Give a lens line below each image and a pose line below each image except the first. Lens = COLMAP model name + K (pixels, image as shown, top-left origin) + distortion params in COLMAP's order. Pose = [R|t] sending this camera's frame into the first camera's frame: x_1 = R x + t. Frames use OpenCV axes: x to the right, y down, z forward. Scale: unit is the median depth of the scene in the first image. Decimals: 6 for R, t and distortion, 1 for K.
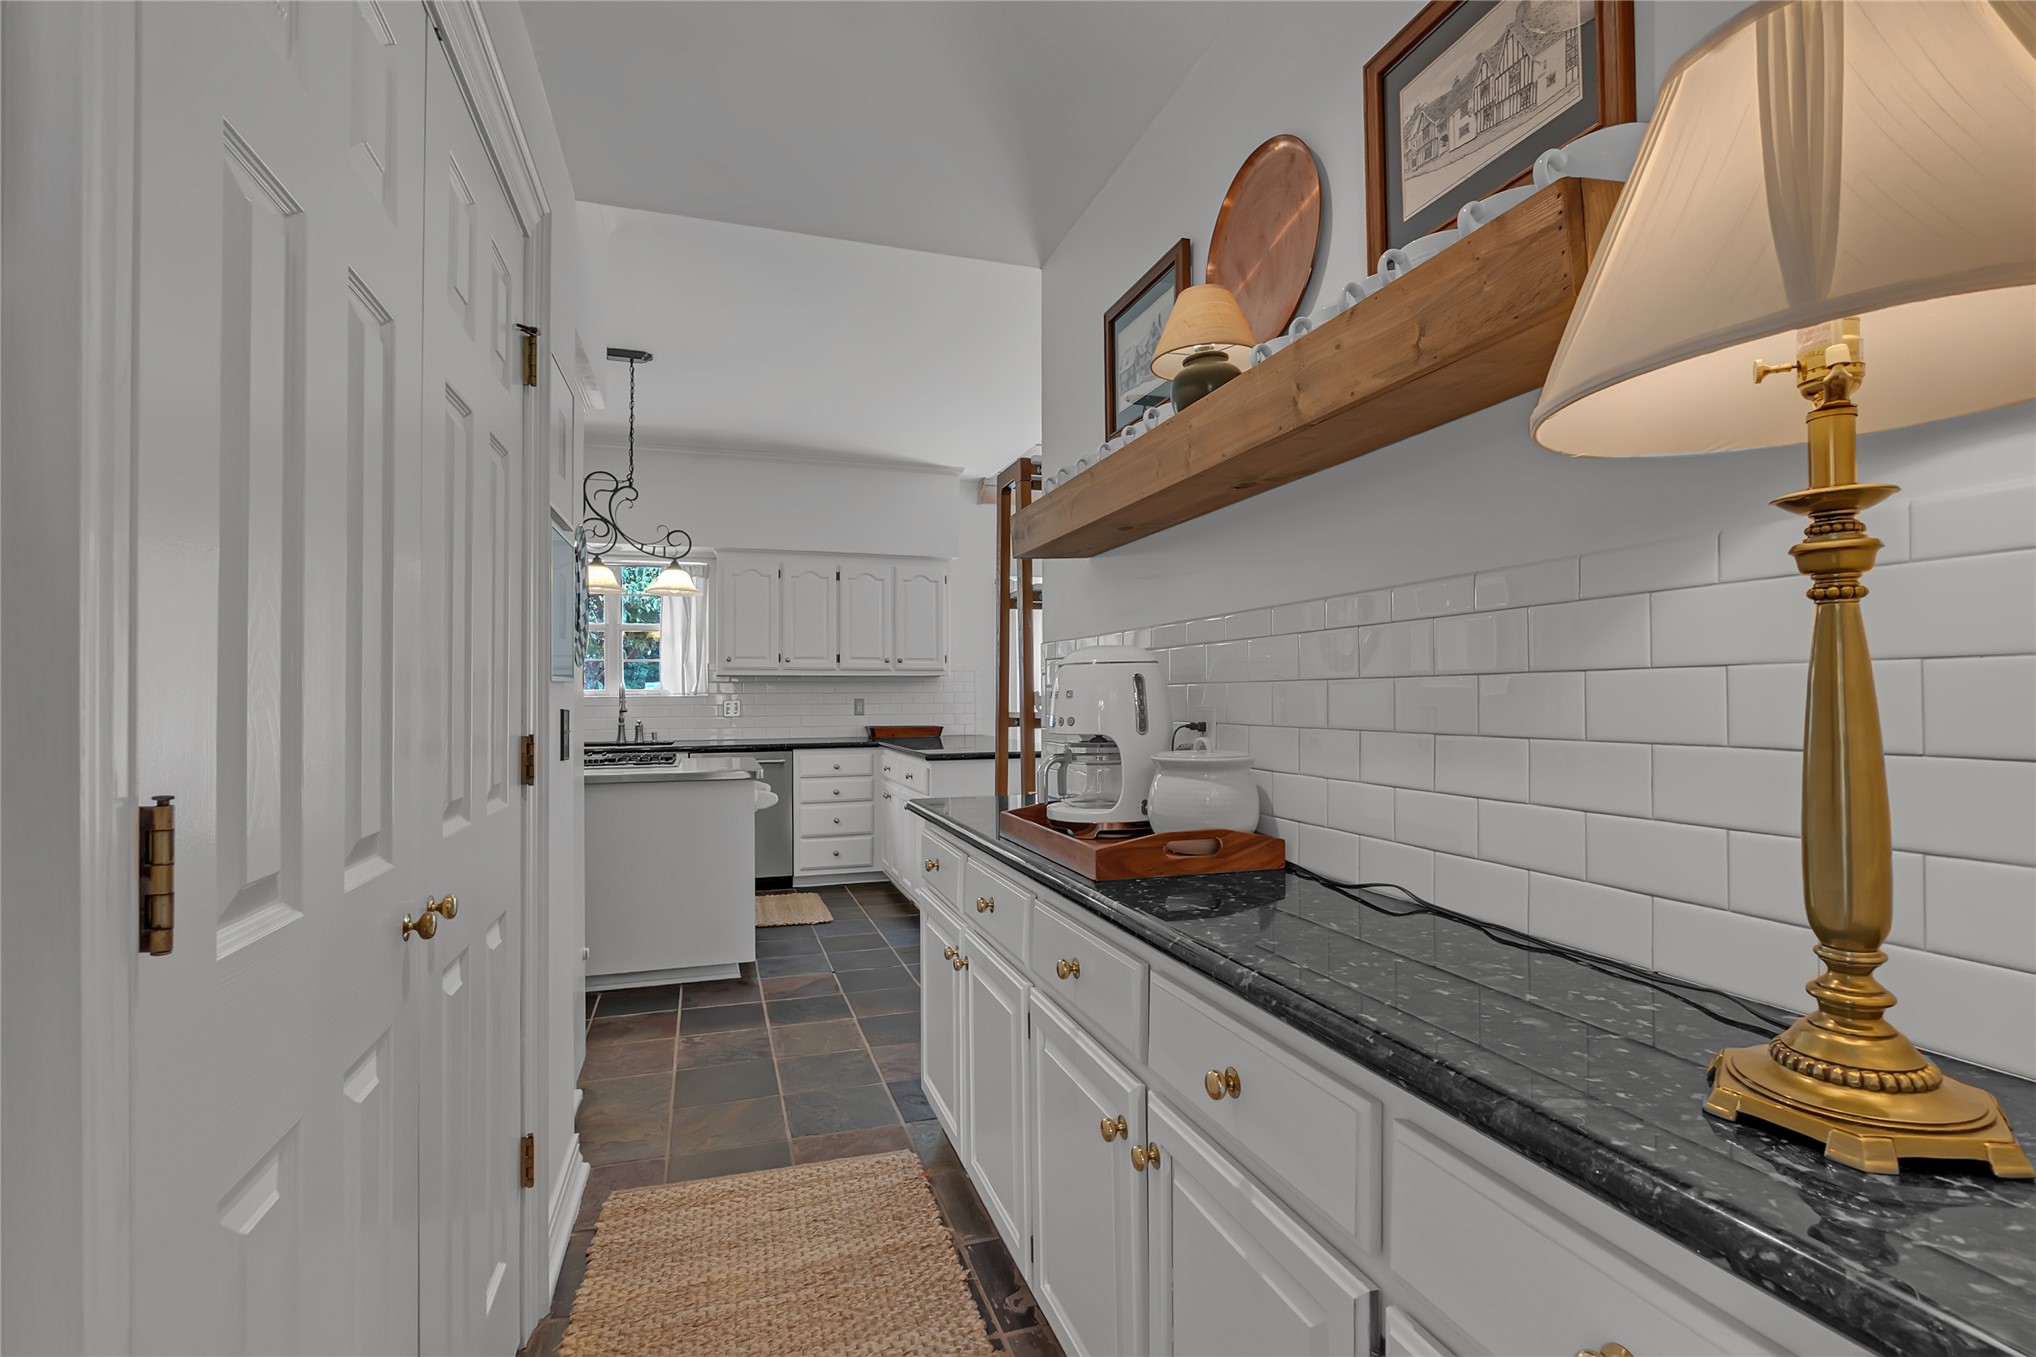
lens RADIAL K [[947.3, 0, 1019.9], [0, 947.3, 679.0], [0, 0, 1]] dist [-0.006136, -0.001060]
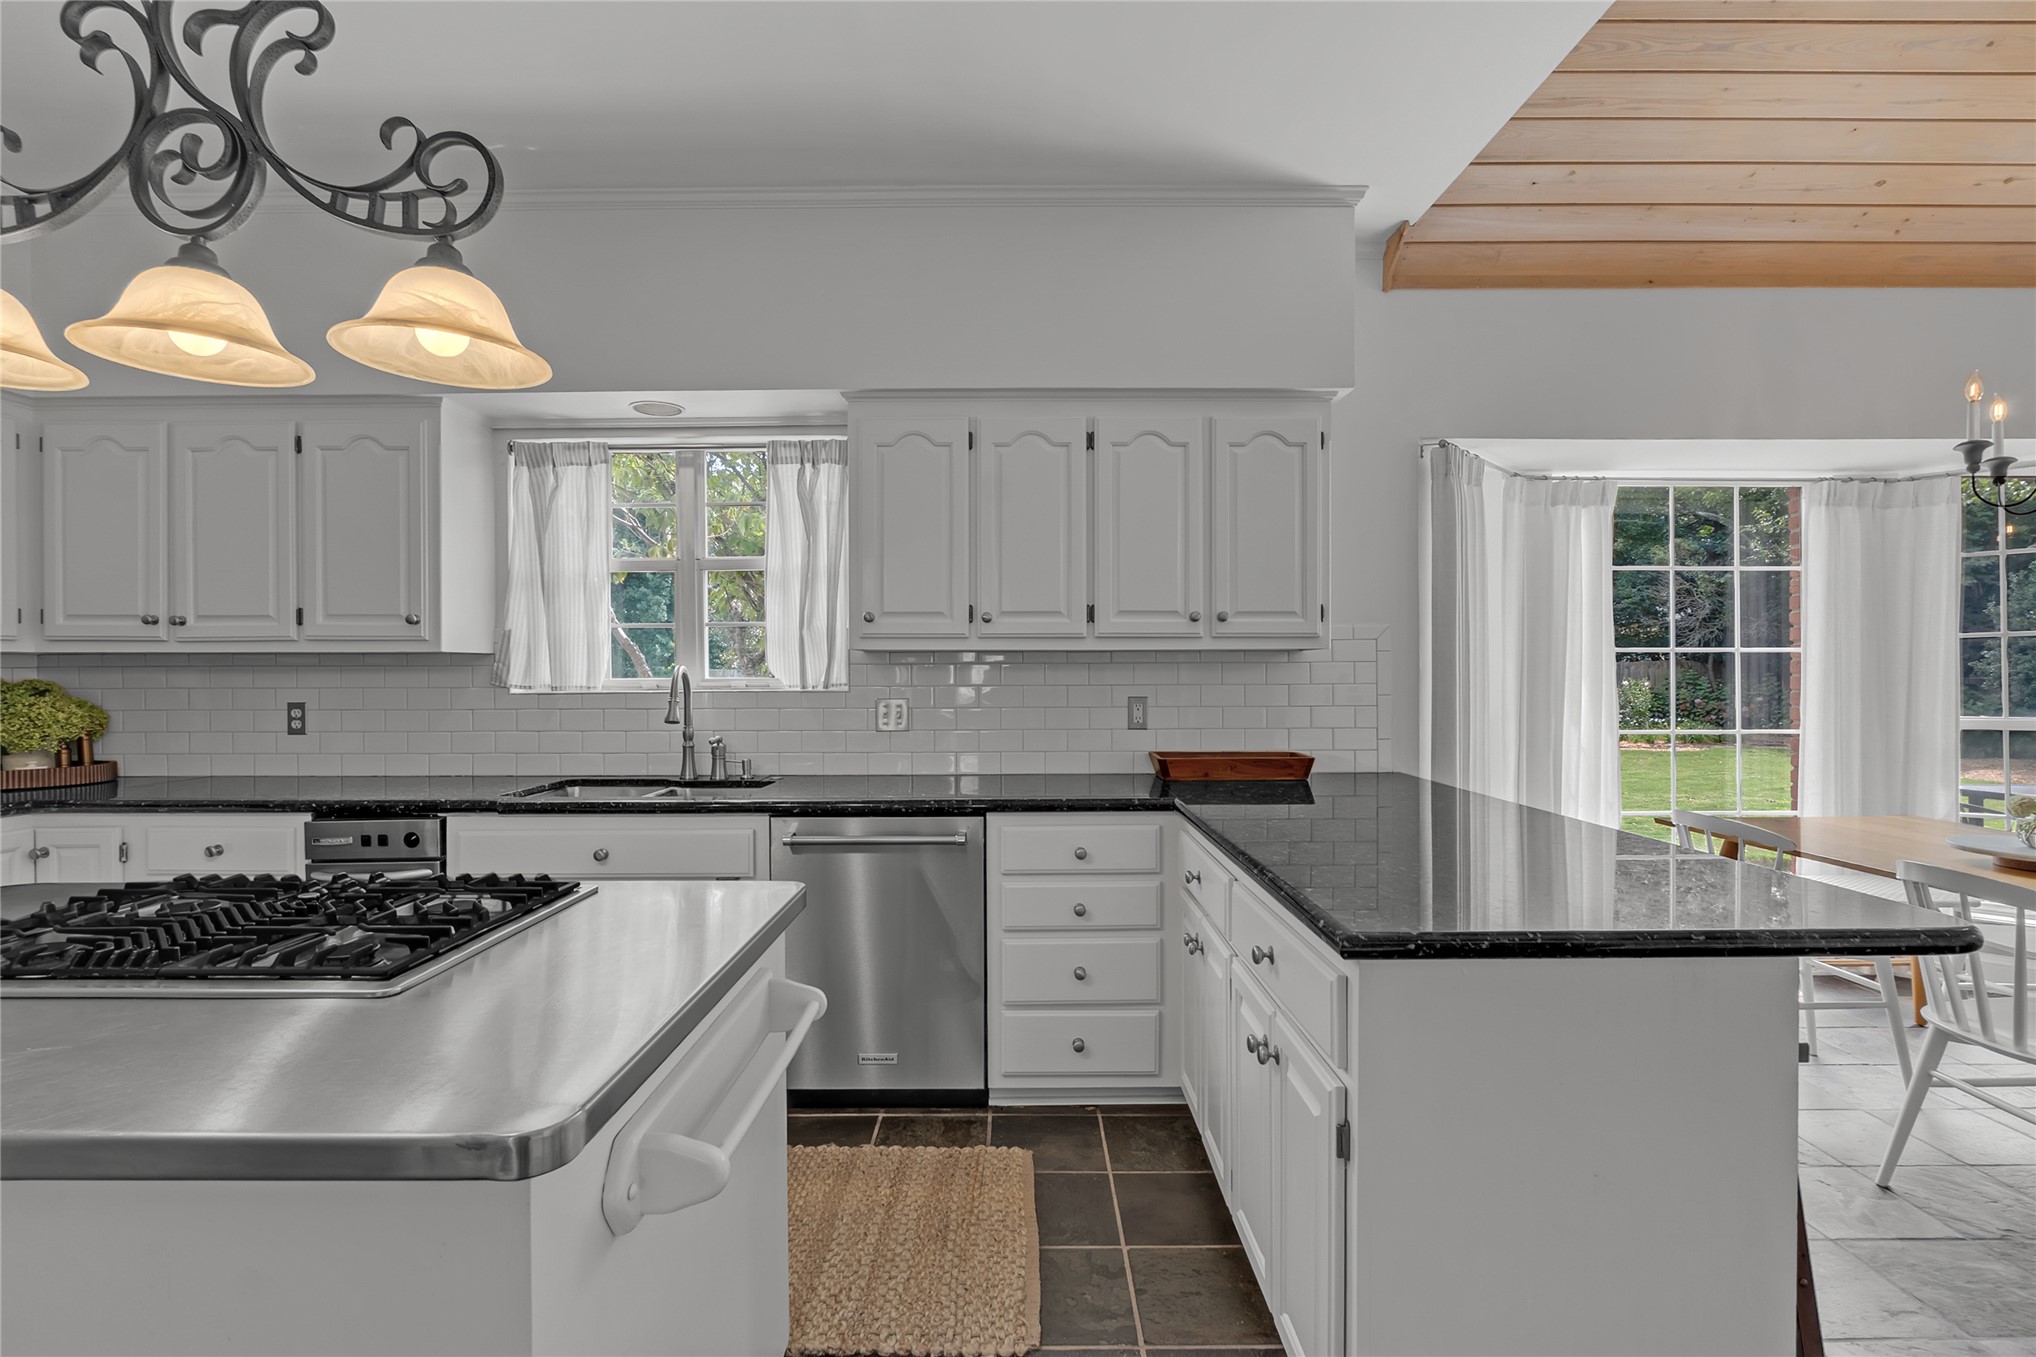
lens RADIAL K [[947.3, 0, 1019.8], [0, 947.3, 674.4], [0, 0, 1]] dist [-0.006136, -0.001060]
pose [[0.948719, 0.000689, -0.316118, -0.076195], [0.004412, 0.999871, 0.015422, 0.001387], [0.316088, -0.016026, 0.948594, 0.545829]]
